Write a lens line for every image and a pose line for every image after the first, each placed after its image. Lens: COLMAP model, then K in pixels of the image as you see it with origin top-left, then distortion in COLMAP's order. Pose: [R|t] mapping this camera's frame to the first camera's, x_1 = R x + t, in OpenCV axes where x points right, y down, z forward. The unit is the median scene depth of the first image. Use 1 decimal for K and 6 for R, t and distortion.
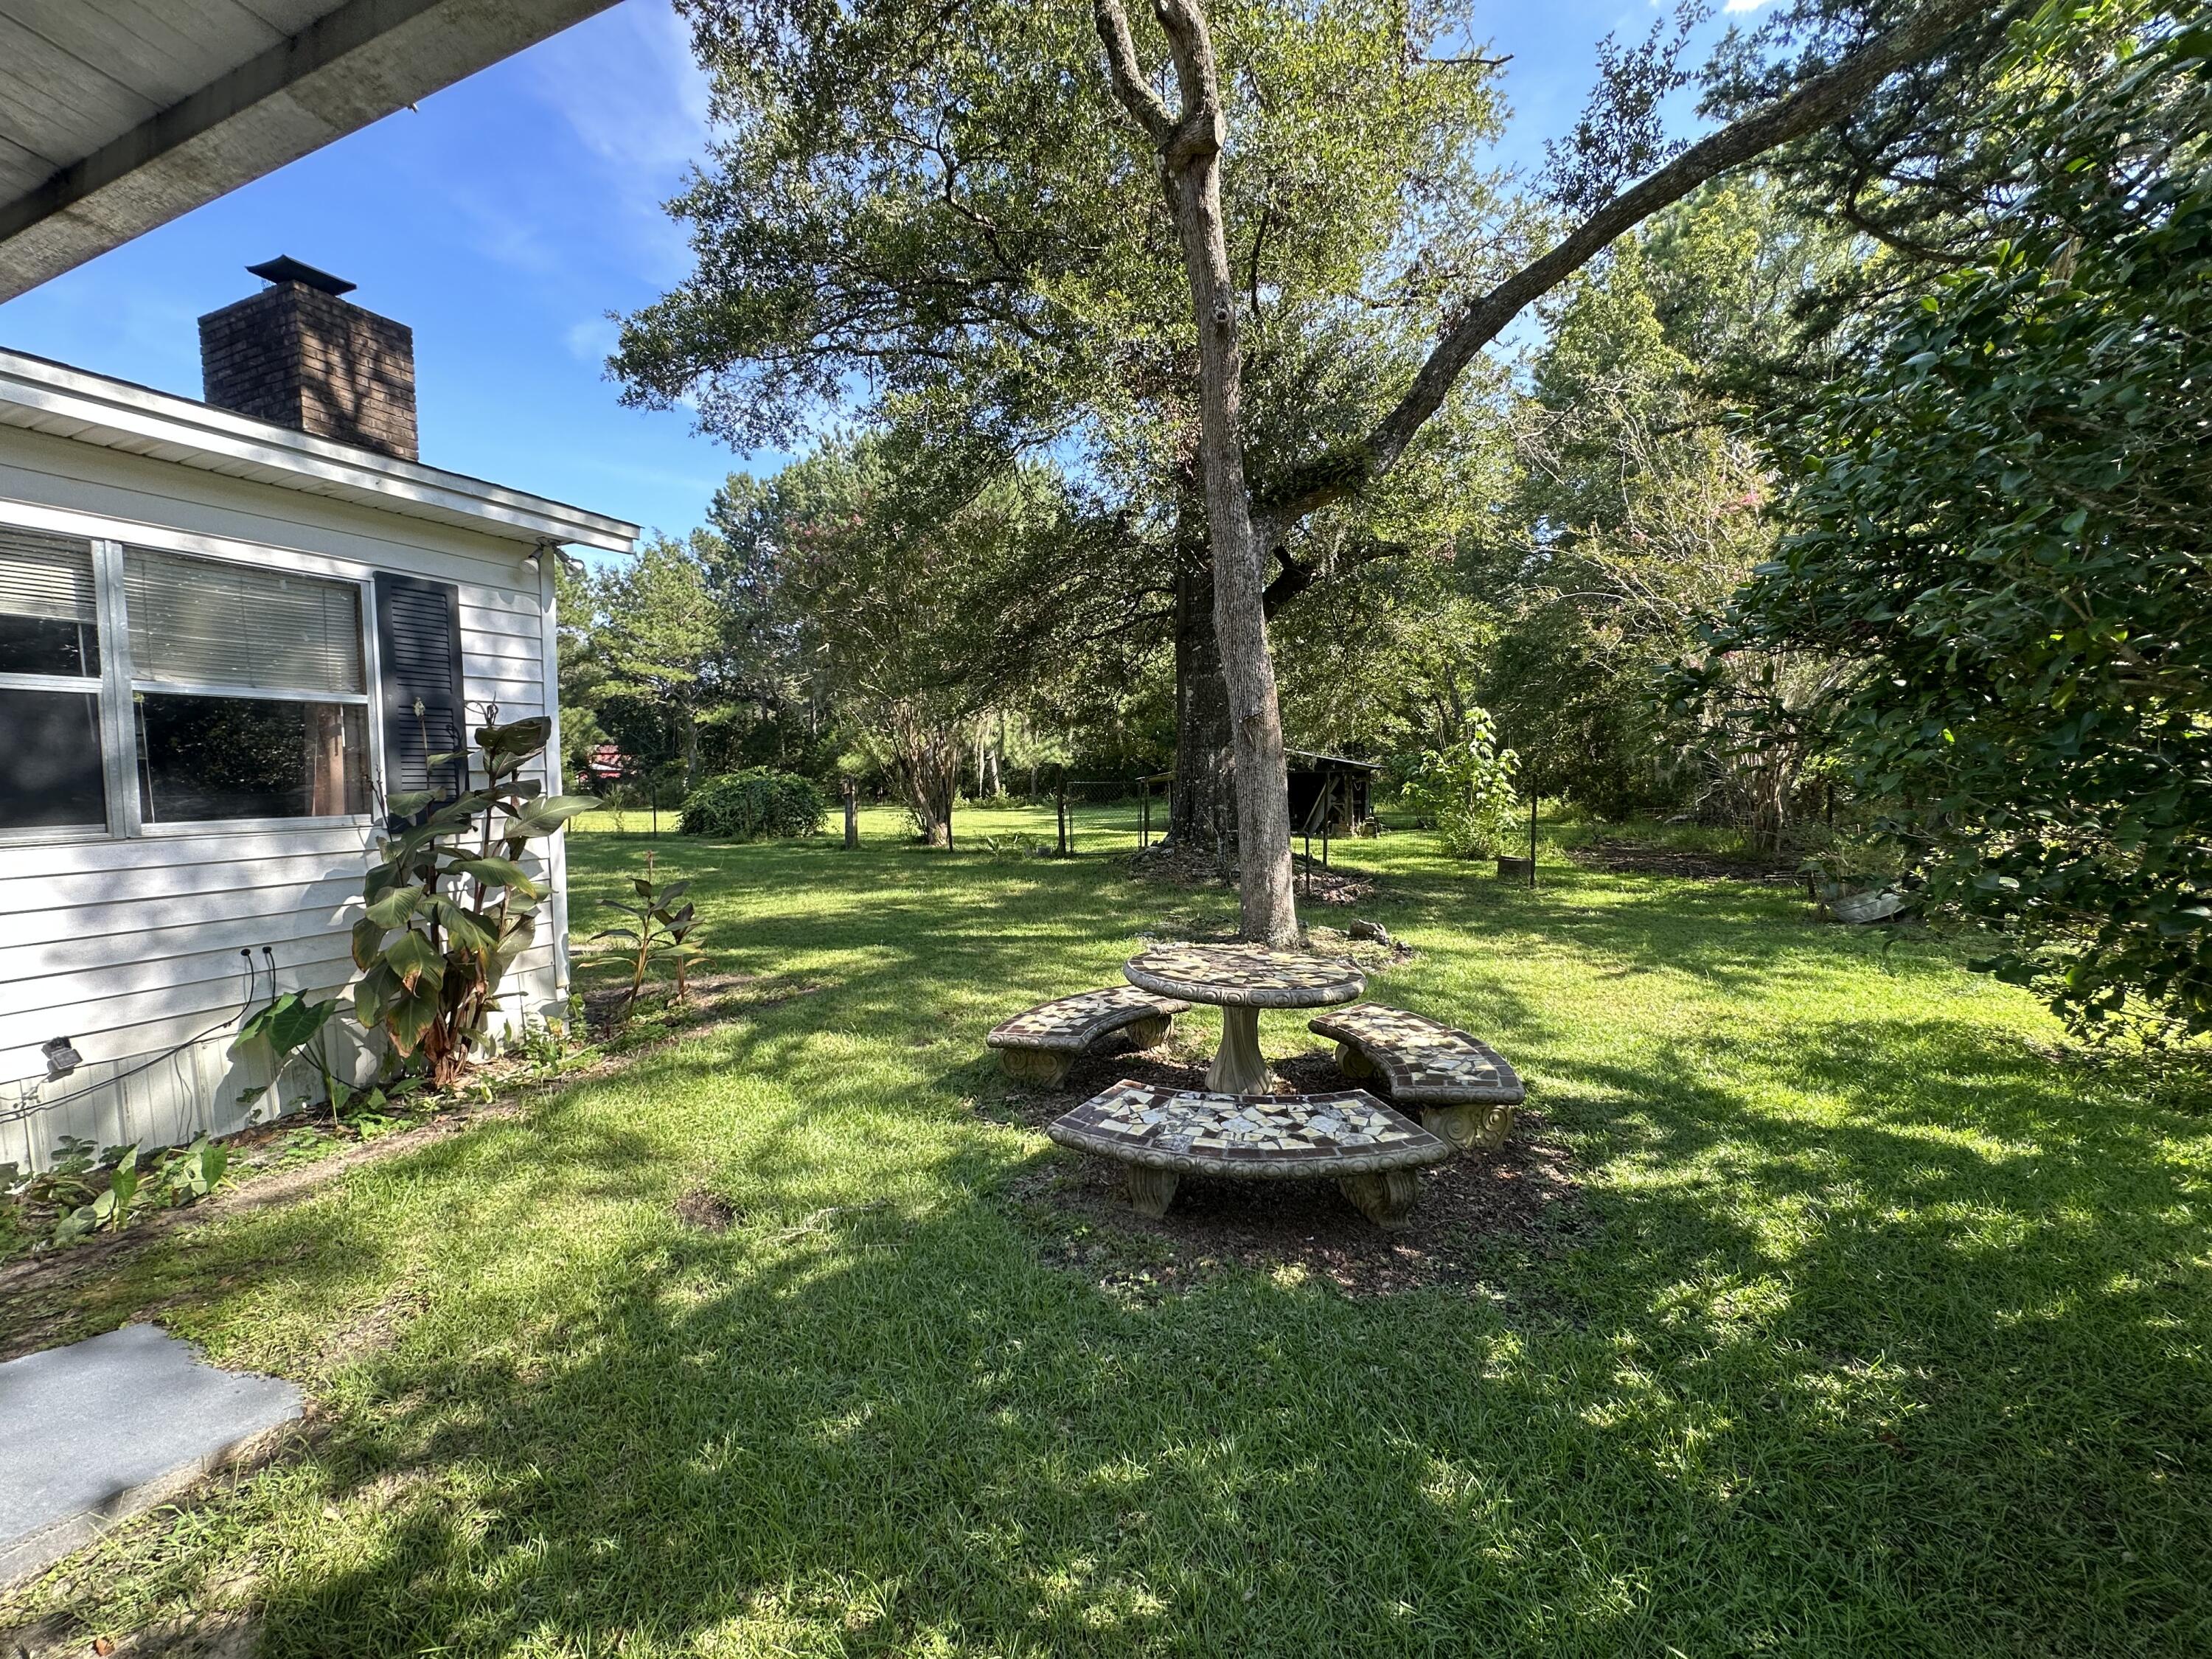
lens RADIAL K [[885.2, 0, 1106.0], [0, 885.2, 829.5], [0, 0, 1]] dist [-0.020061, 0.012384]
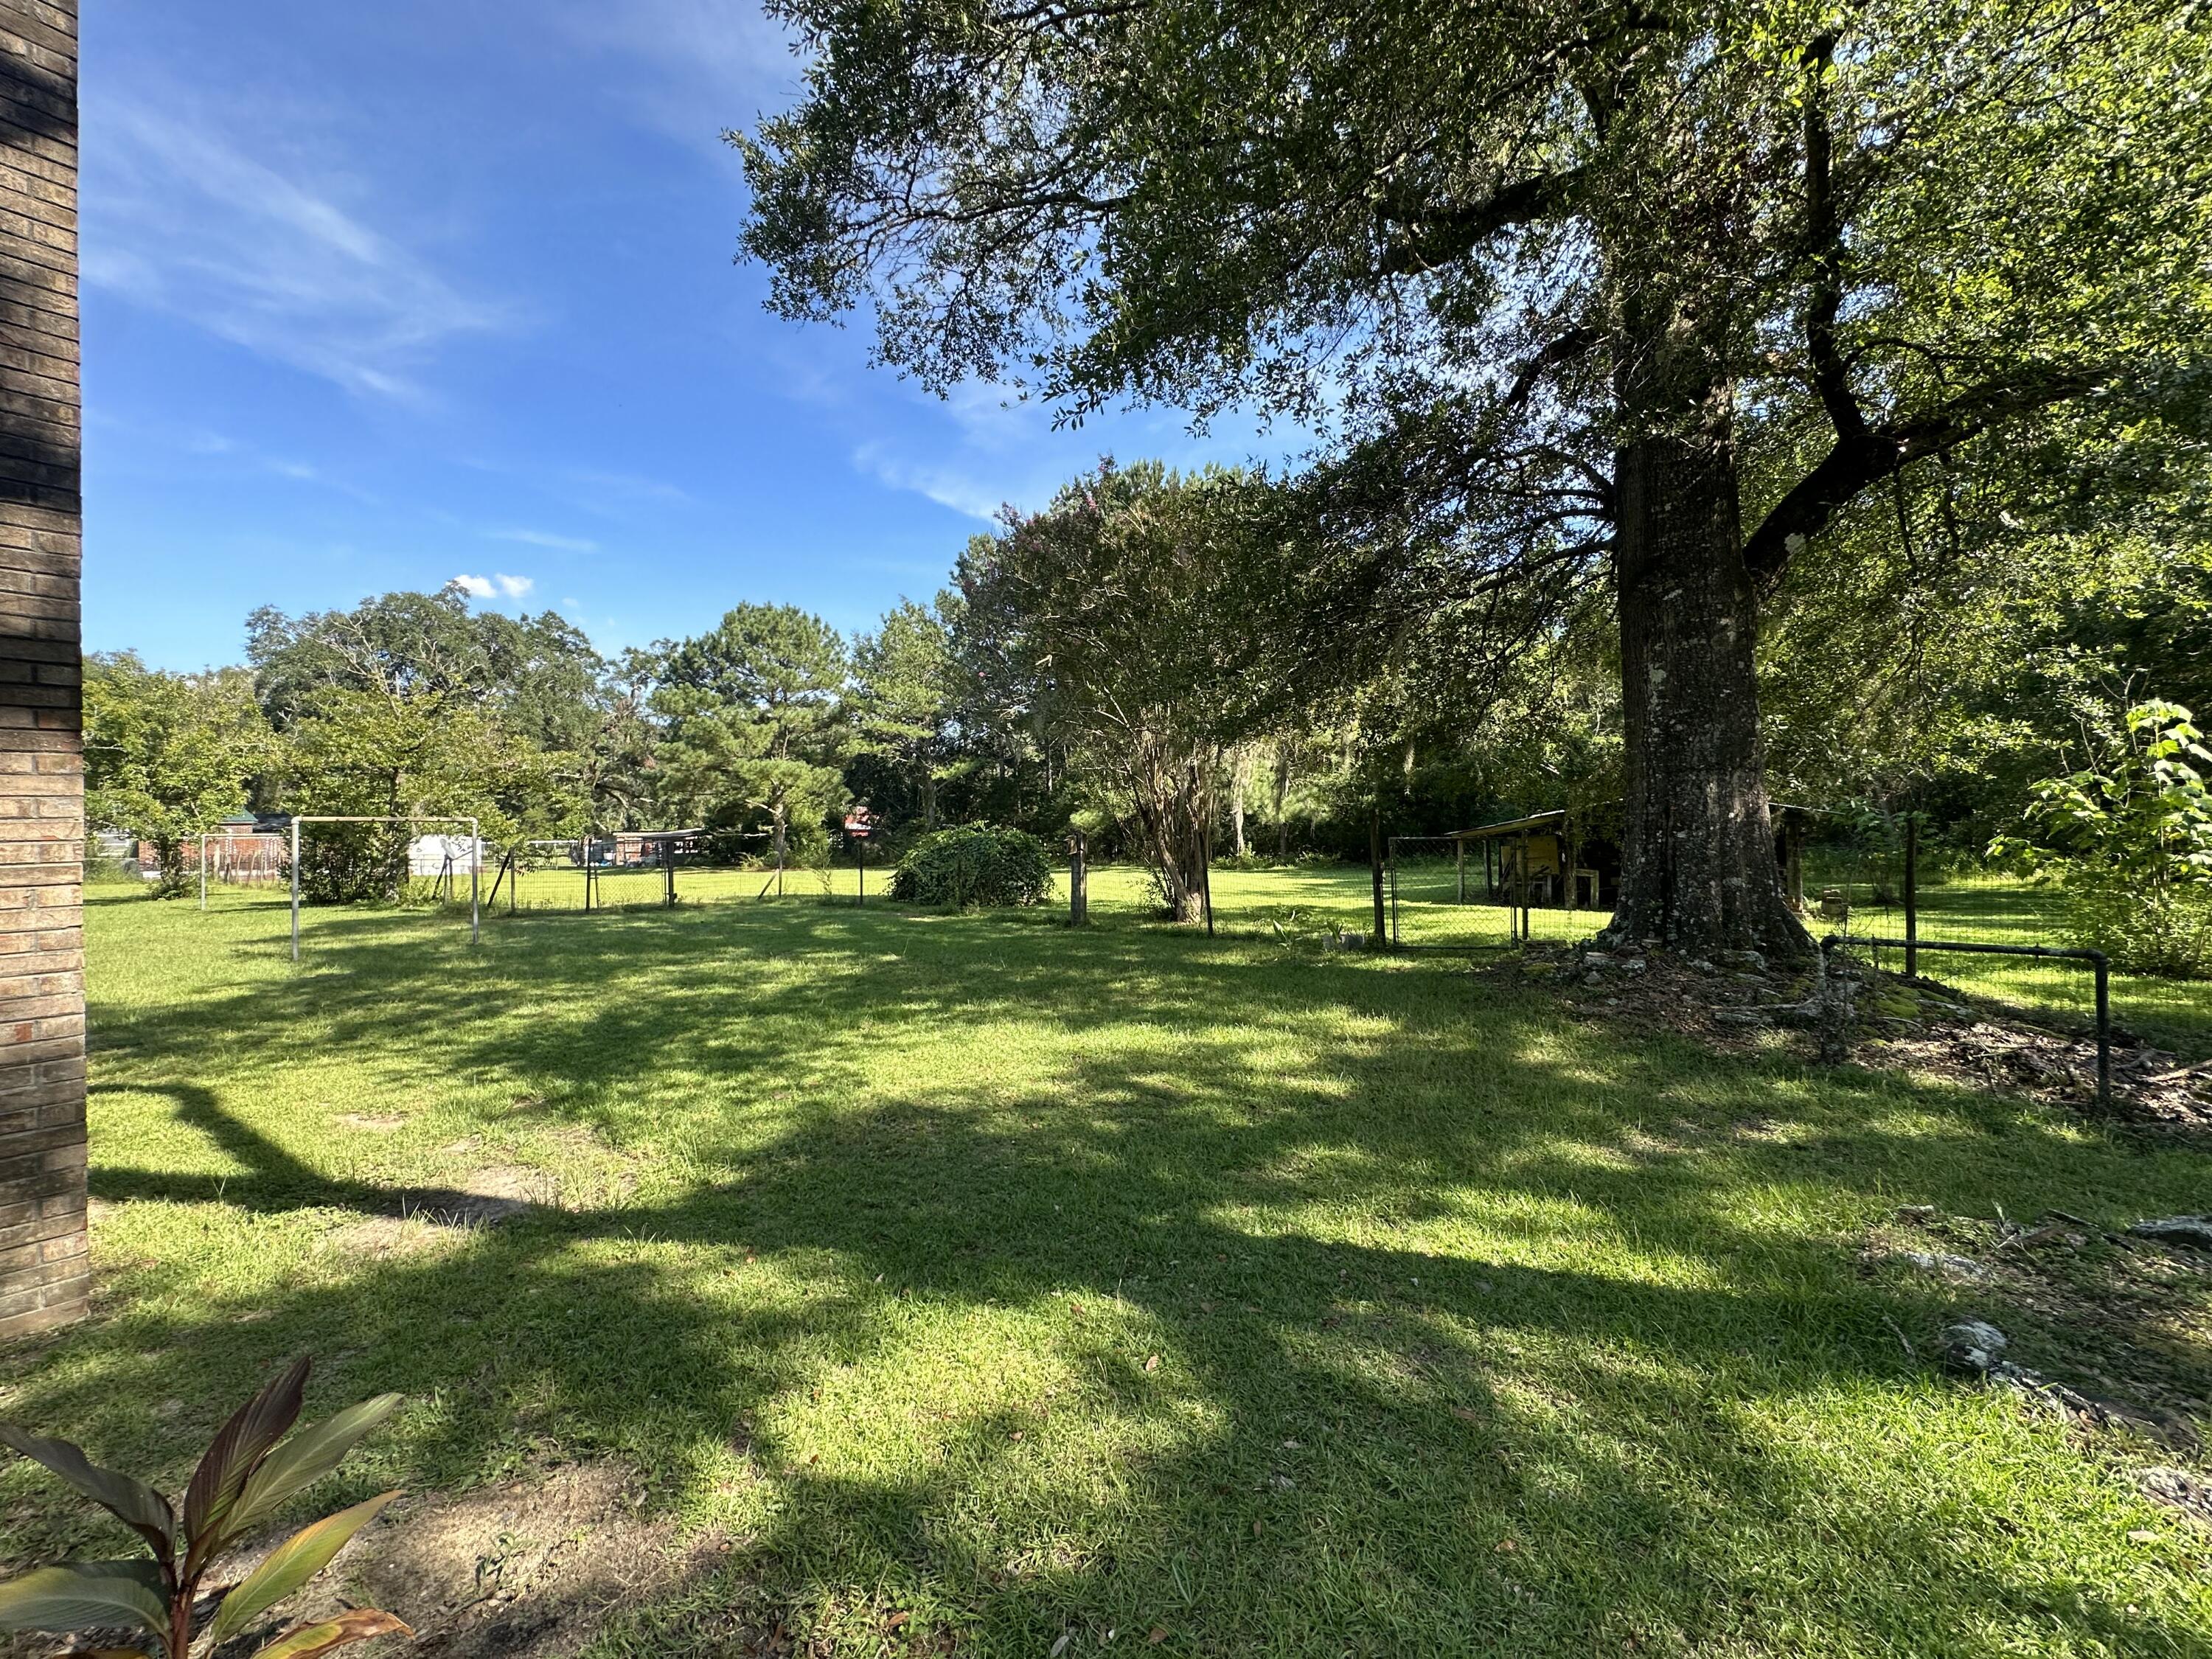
lens RADIAL K [[885.2, 0, 1106.0], [0, 885.2, 829.5], [0, 0, 1]] dist [-0.020061, 0.012384]
pose [[0.966723, -0.005764, -0.255759, -0.052592], [-0.010898, 0.997911, -0.063681, -0.009796], [0.255592, 0.064350, 0.964641, 0.201786]]
